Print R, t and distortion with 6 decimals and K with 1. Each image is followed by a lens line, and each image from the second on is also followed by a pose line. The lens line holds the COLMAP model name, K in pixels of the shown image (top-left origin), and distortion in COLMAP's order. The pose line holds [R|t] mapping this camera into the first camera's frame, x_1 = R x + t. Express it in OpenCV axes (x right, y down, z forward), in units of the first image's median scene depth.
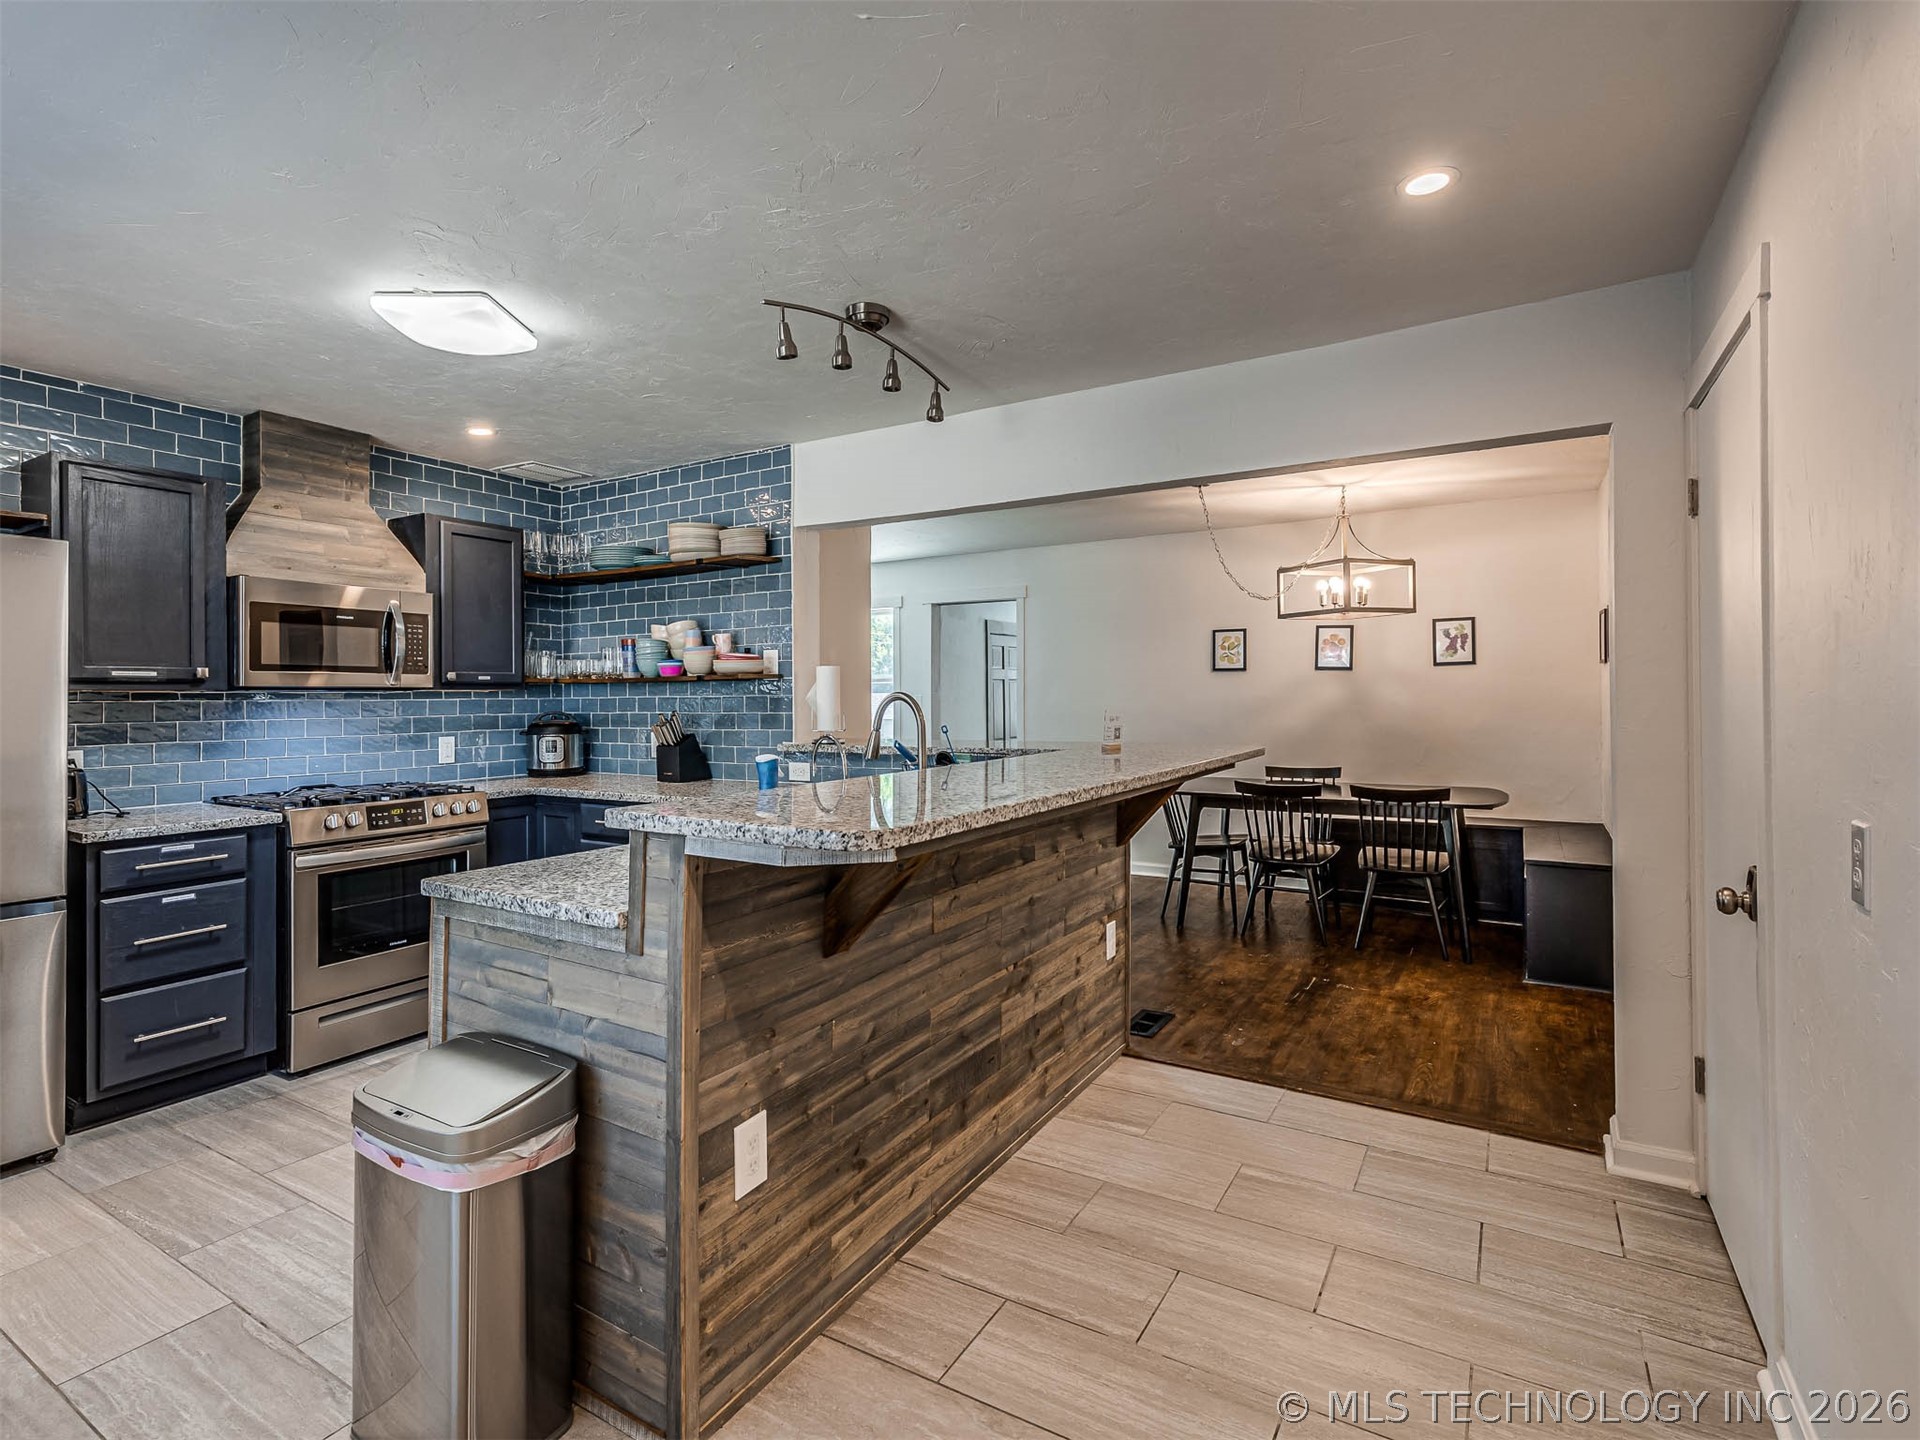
lens RADIAL K [[956.2, 0, 974.7], [0, 956.2, 692.7], [0, 0, 1]] dist [0.003281, -0.001269]
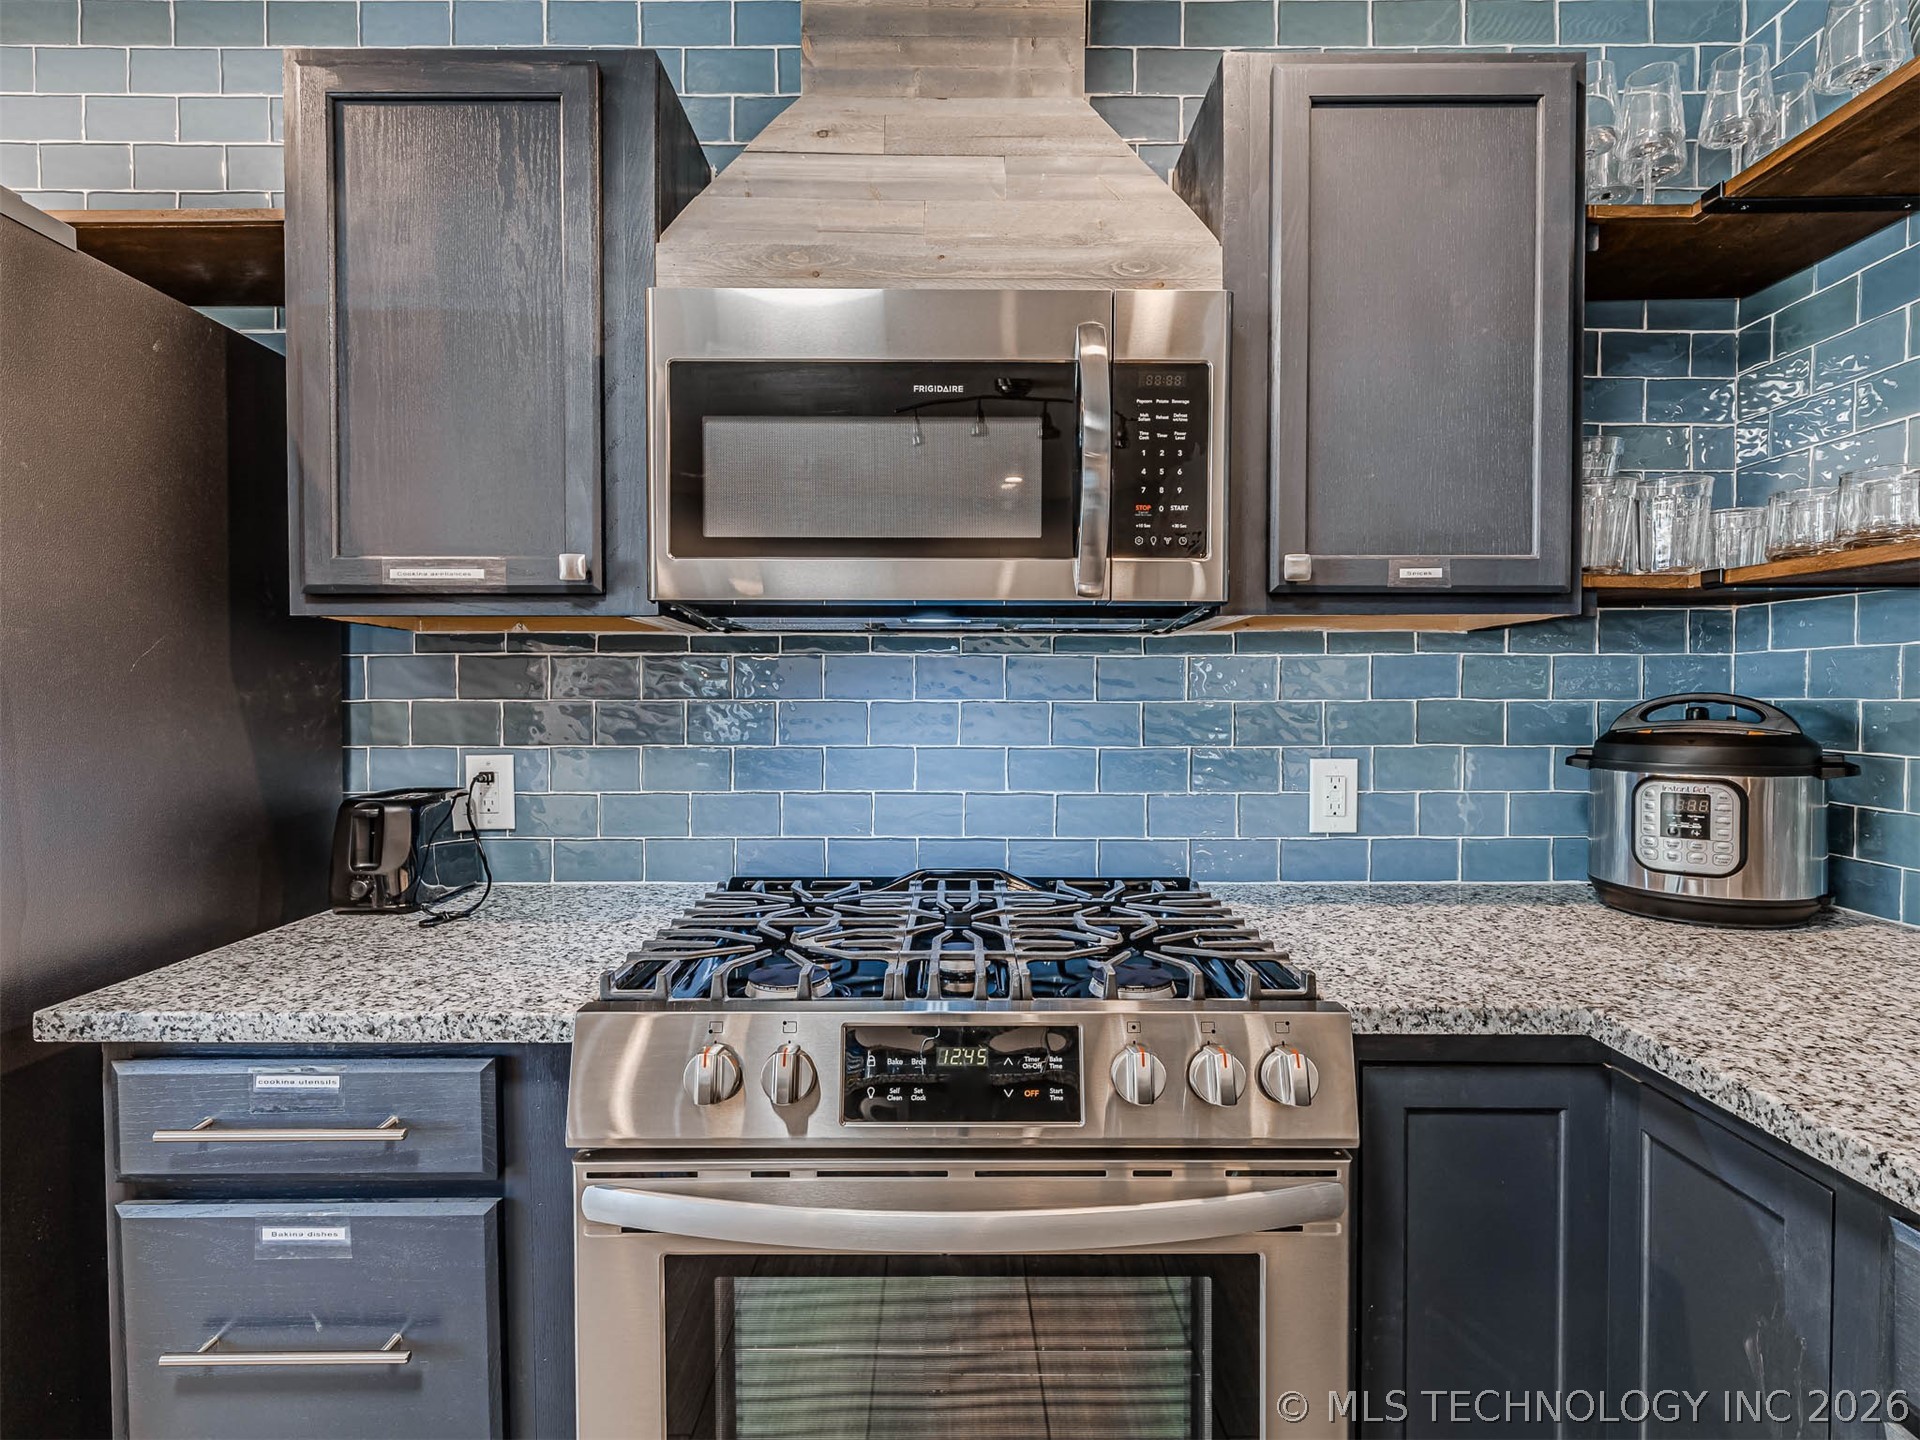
lens RADIAL K [[969.5, 0, 859.2], [0, 969.5, 715.5], [0, 0, 1]] dist [-0.000630, -0.000484]
pose [[0.433098, 0.023931, -0.901029, -0.424515], [0.002027, 0.999619, 0.027524, 0.027363], [0.901345, -0.013747, 0.432884, 0.957042]]
